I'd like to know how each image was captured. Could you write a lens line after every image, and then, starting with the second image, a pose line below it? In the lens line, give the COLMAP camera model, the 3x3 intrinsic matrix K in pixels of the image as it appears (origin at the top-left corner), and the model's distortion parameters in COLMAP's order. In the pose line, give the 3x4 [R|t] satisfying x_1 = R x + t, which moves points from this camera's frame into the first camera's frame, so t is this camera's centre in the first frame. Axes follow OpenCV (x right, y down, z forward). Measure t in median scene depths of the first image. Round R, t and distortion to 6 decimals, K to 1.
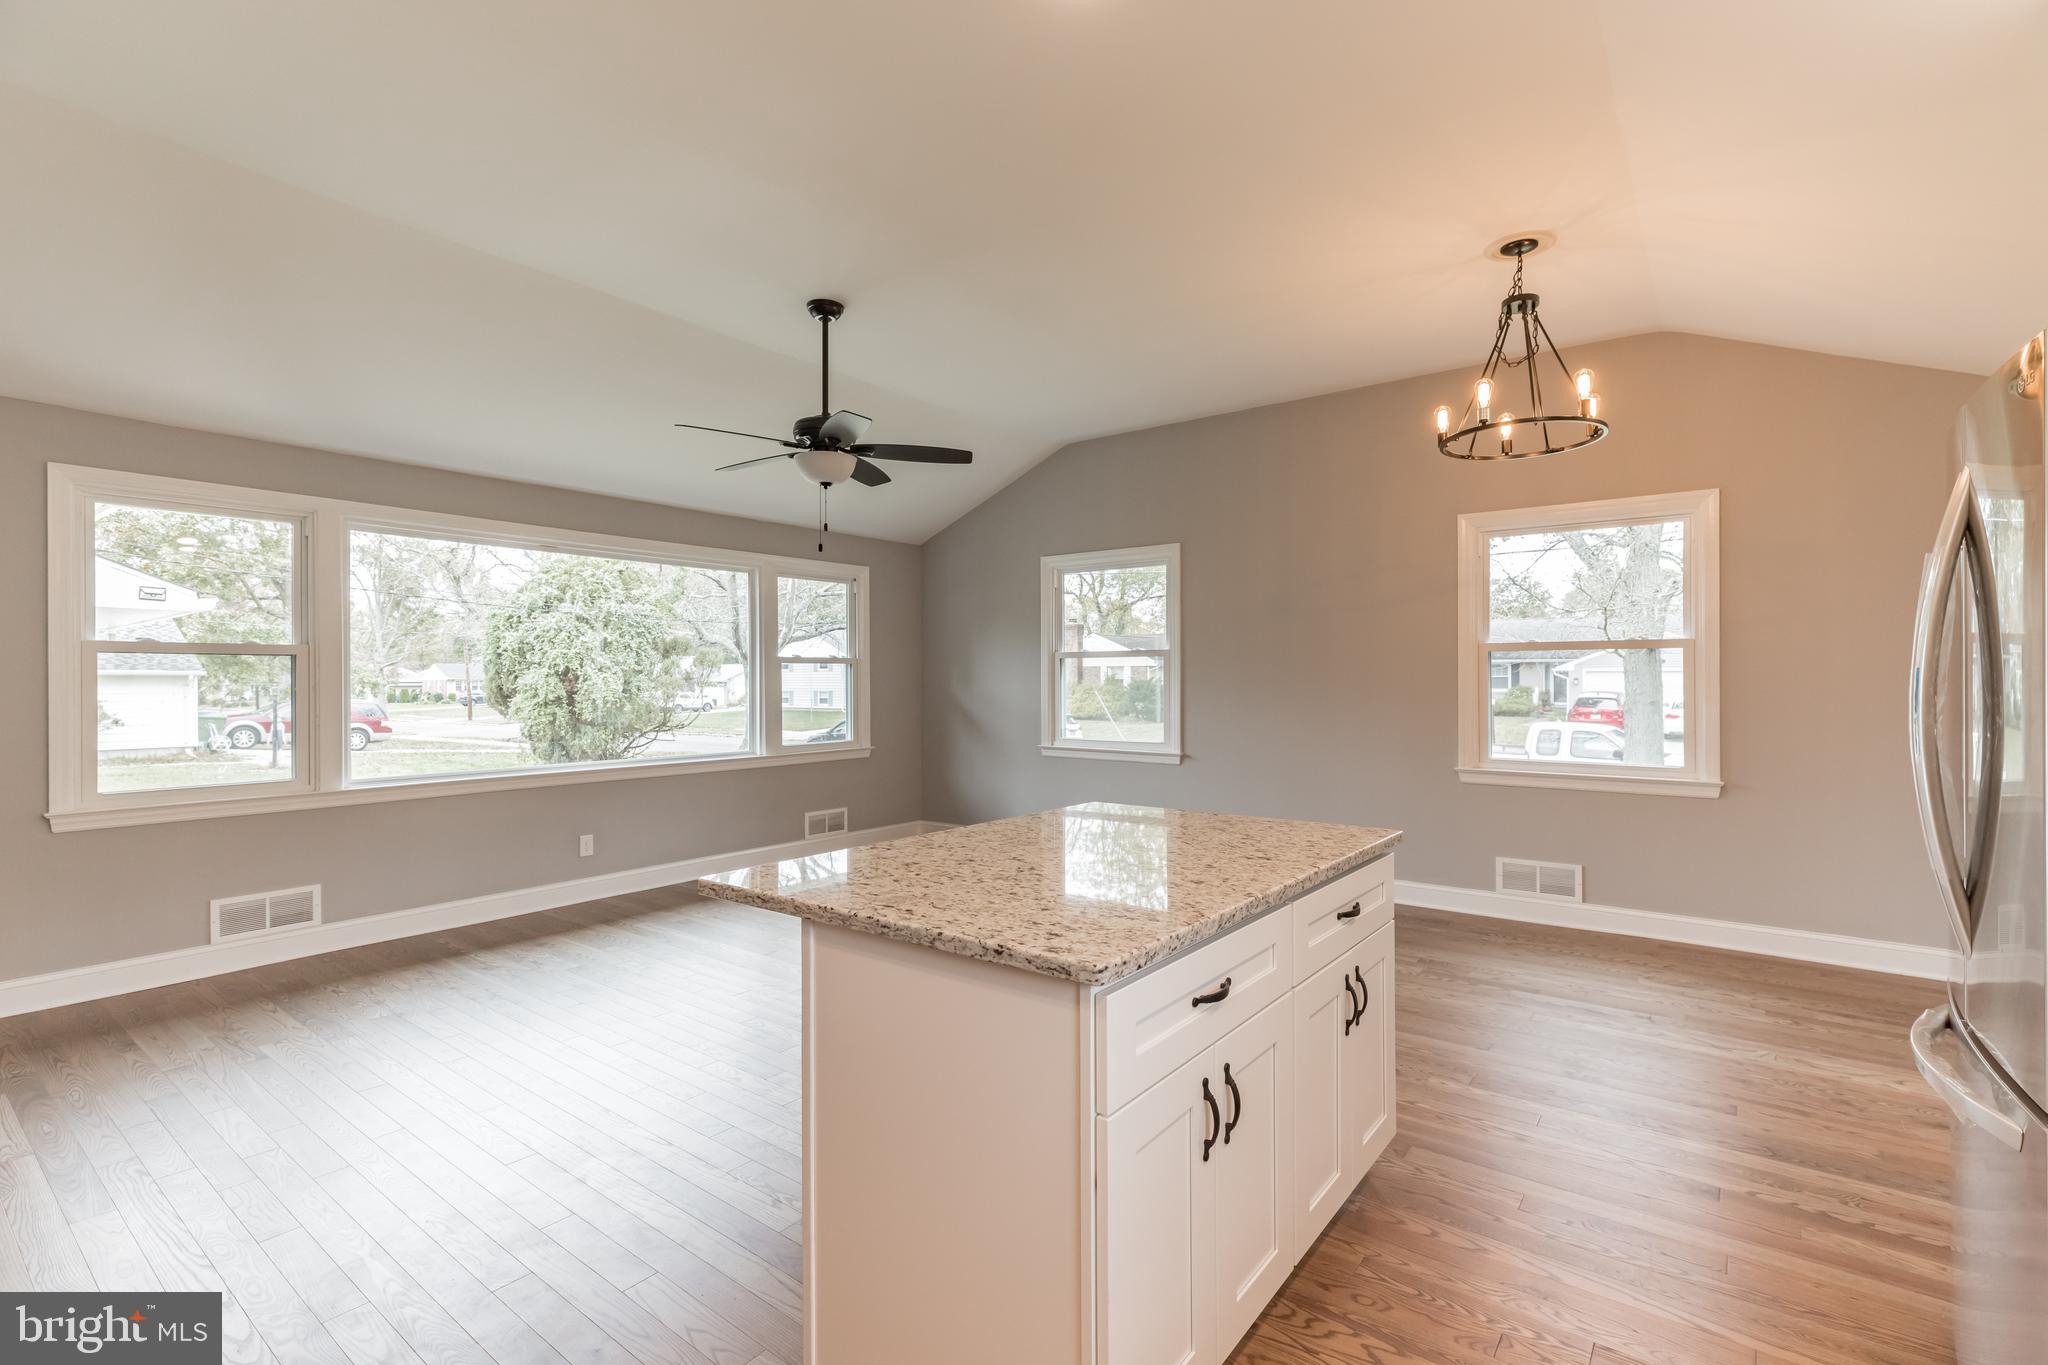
lens RADIAL K [[937.9, 0, 1016.0], [0, 937.9, 678.0], [0, 0, 1]] dist [0.010777, -0.000518]
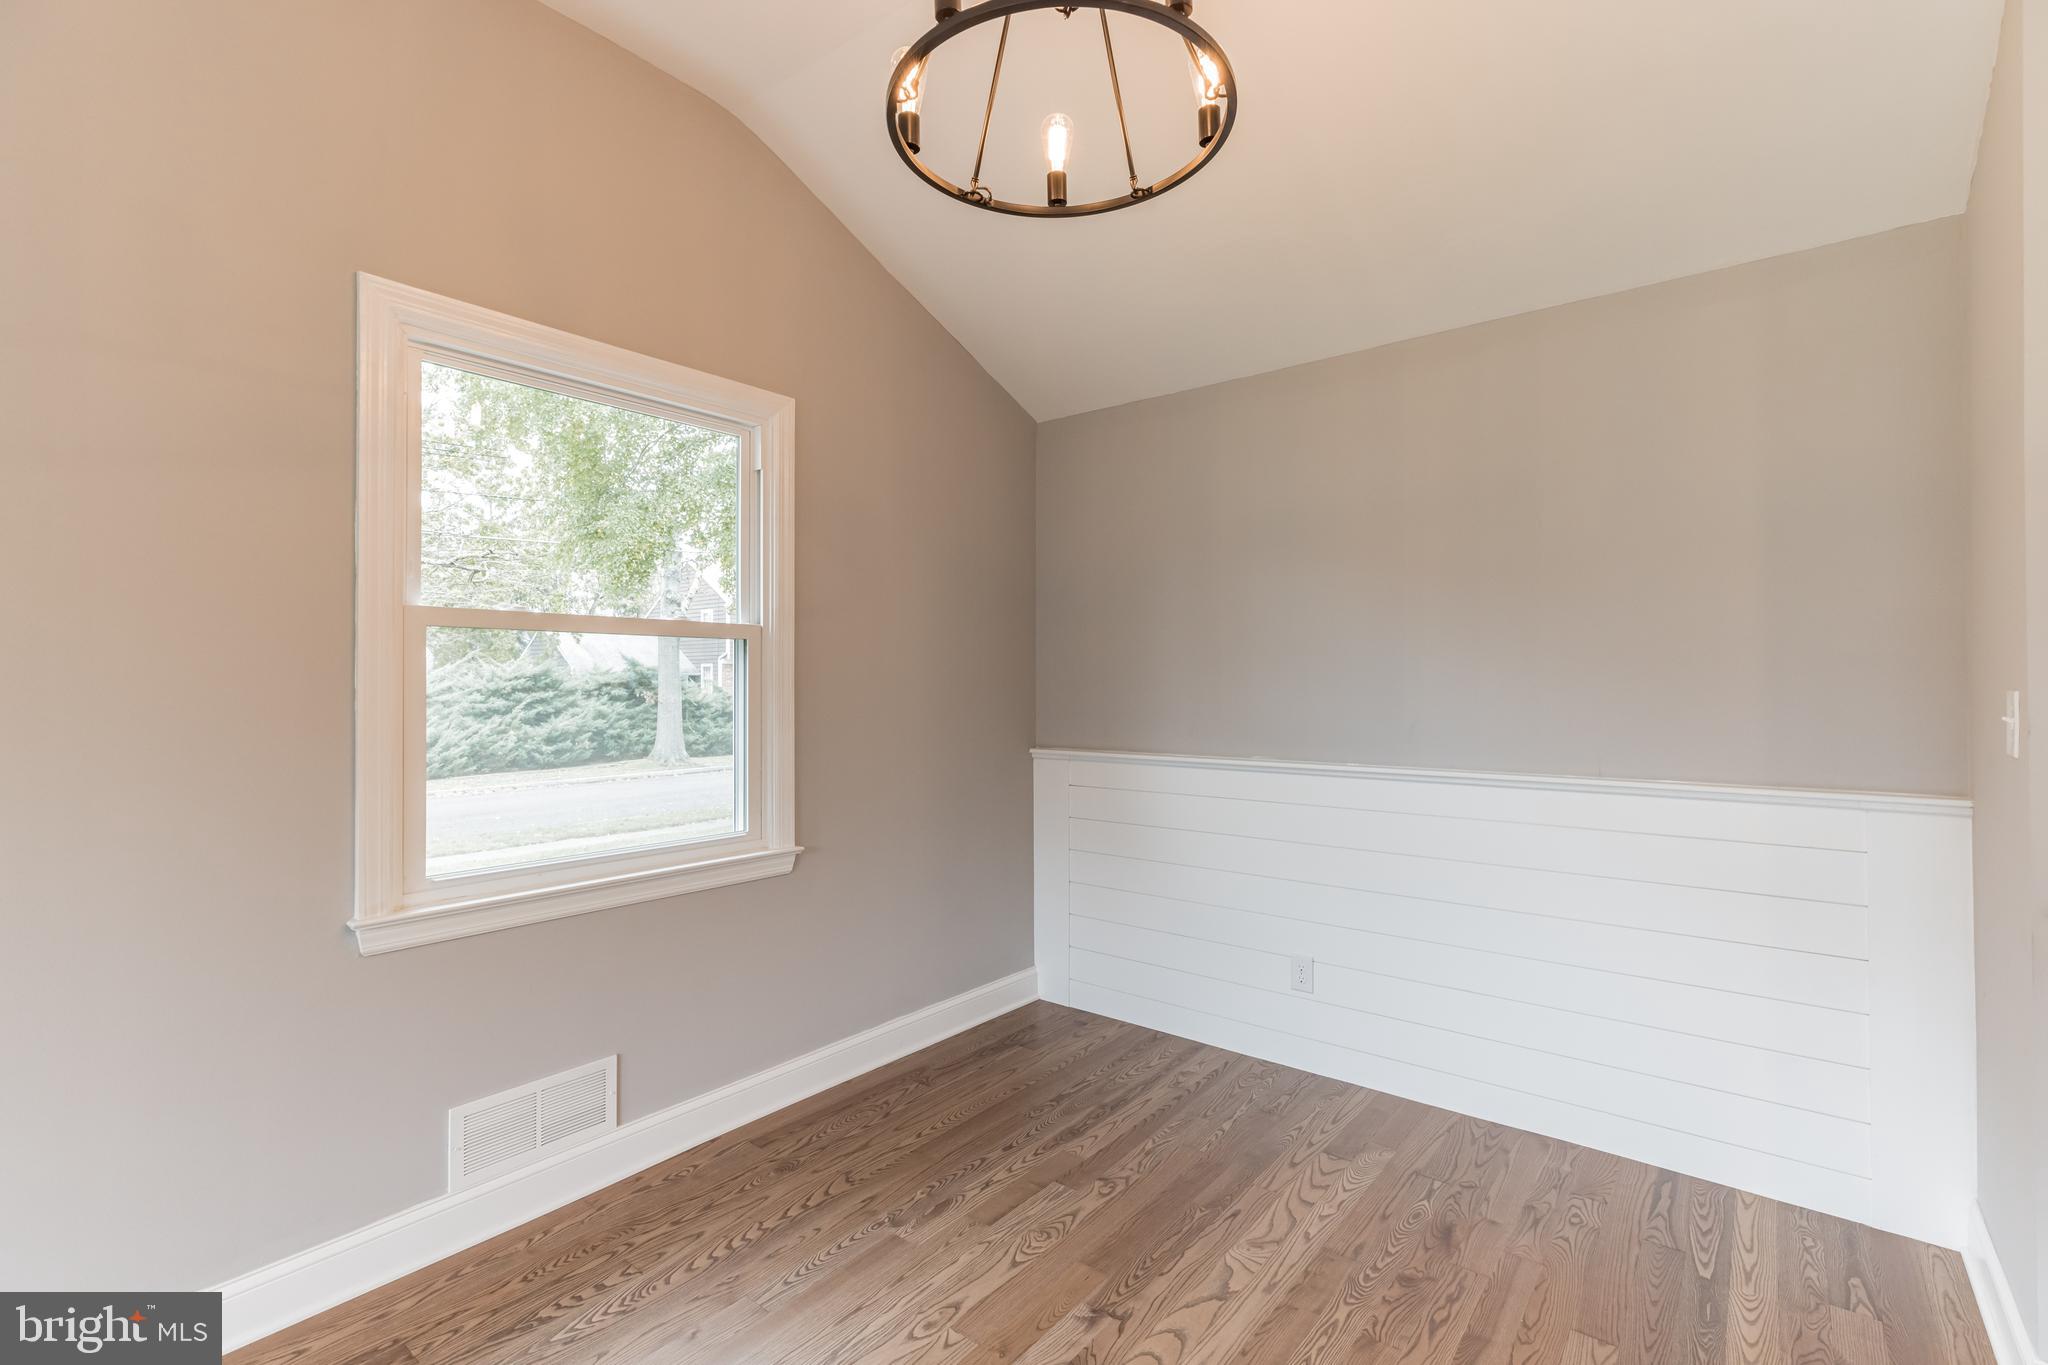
lens RADIAL K [[920.0, 0, 1026.9], [0, 920.0, 676.3], [0, 0, 1]] dist [0.003890, 0.000305]
pose [[0.019000, 0.011210, 0.999757, 0.104043], [0.001761, 0.999935, -0.011246, -0.002970], [-0.999818, 0.001975, 0.018979, 0.825247]]
